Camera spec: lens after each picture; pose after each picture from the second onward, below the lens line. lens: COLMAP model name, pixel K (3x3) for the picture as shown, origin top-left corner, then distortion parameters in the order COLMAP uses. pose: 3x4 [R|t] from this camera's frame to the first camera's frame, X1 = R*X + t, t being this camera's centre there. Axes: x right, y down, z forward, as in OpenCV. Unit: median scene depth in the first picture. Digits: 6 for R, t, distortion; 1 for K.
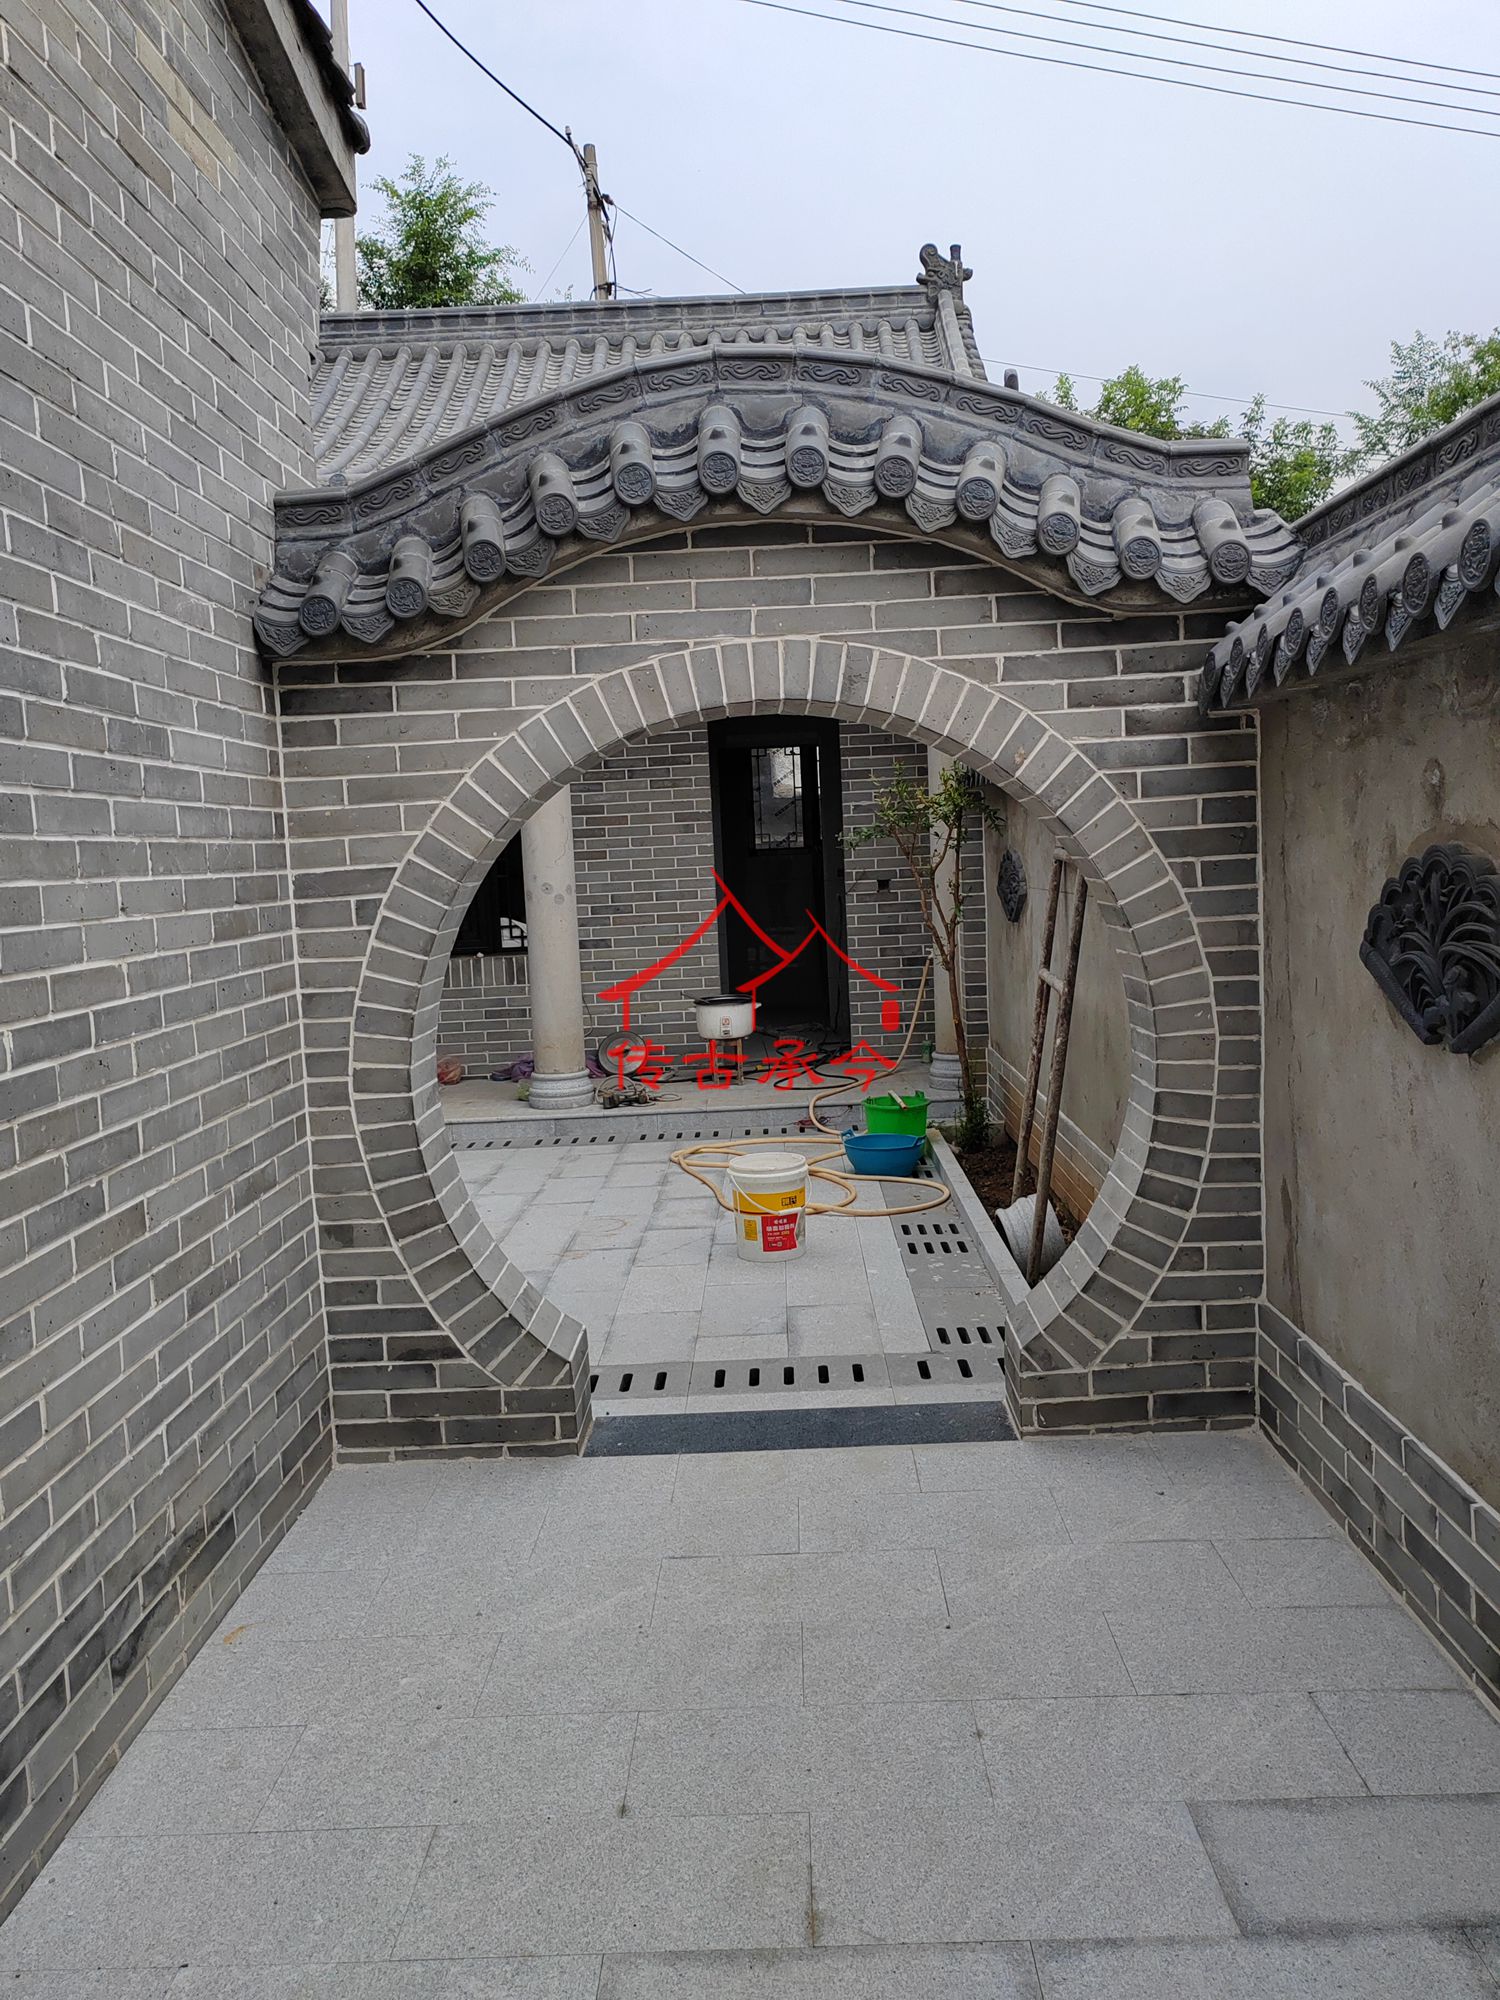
lens RADIAL K [[1586.1, 0, 755.5], [0, 1586.1, 1016.2], [0, 0, 1]] dist [0.014889, 0.010107]
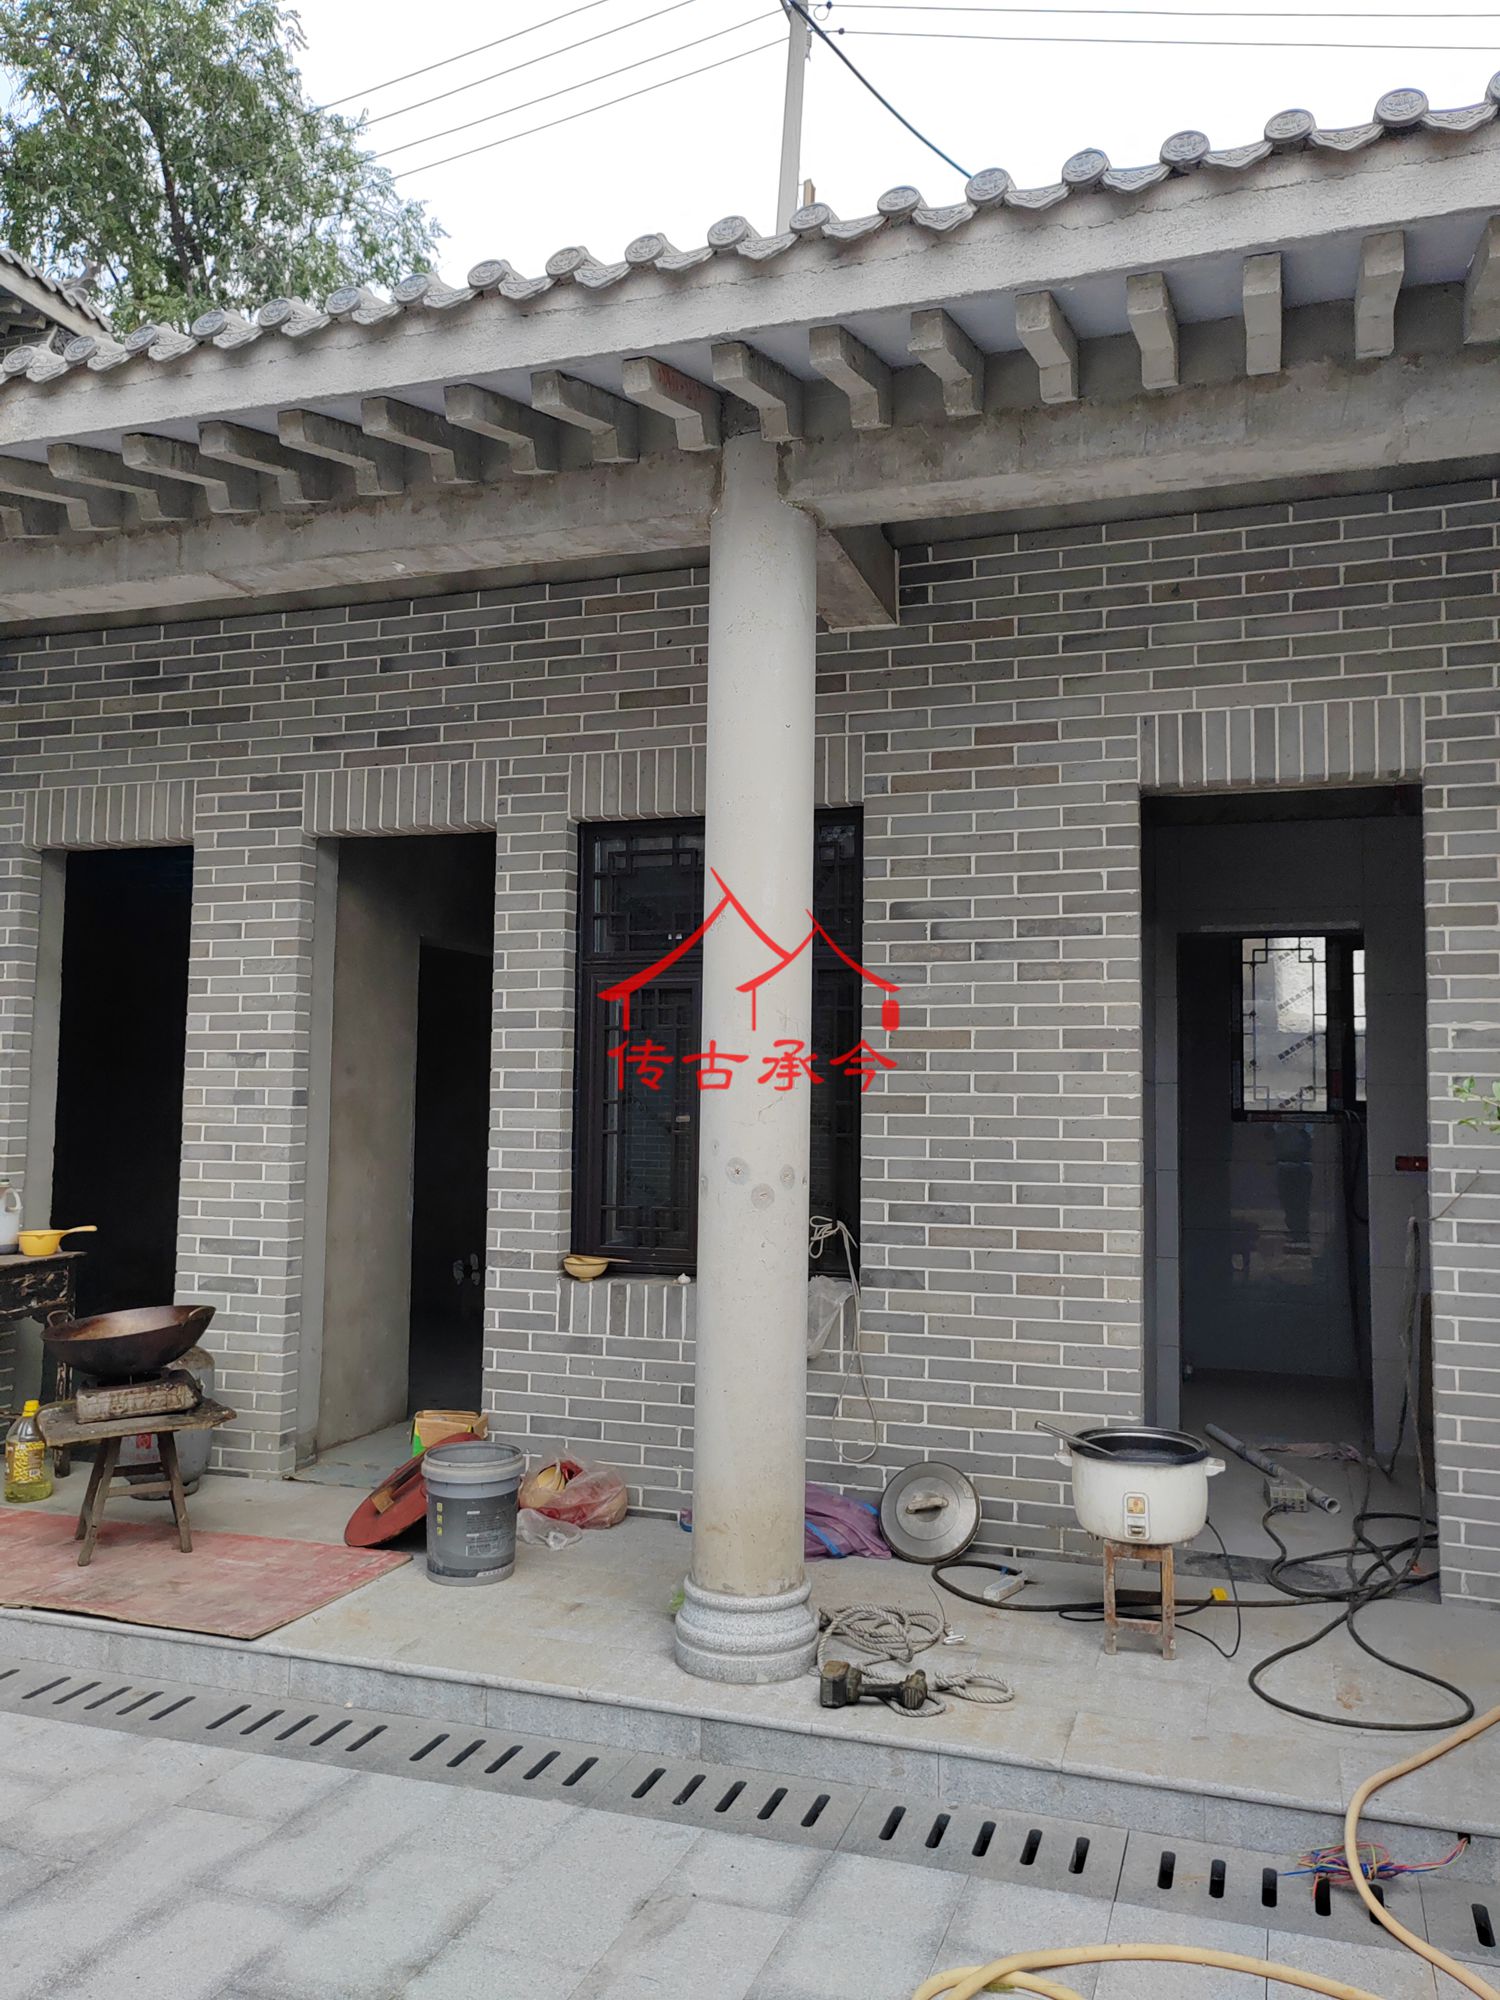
lens RADIAL K [[1586.1, 0, 755.5], [0, 1586.1, 1016.2], [0, 0, 1]] dist [0.014889, 0.010107]
pose [[0.951899, 0.039449, -0.303861, 0.008183], [-0.085580, 0.986442, -0.140030, -0.053825], [0.294217, 0.159299, 0.942370, 0.498530]]
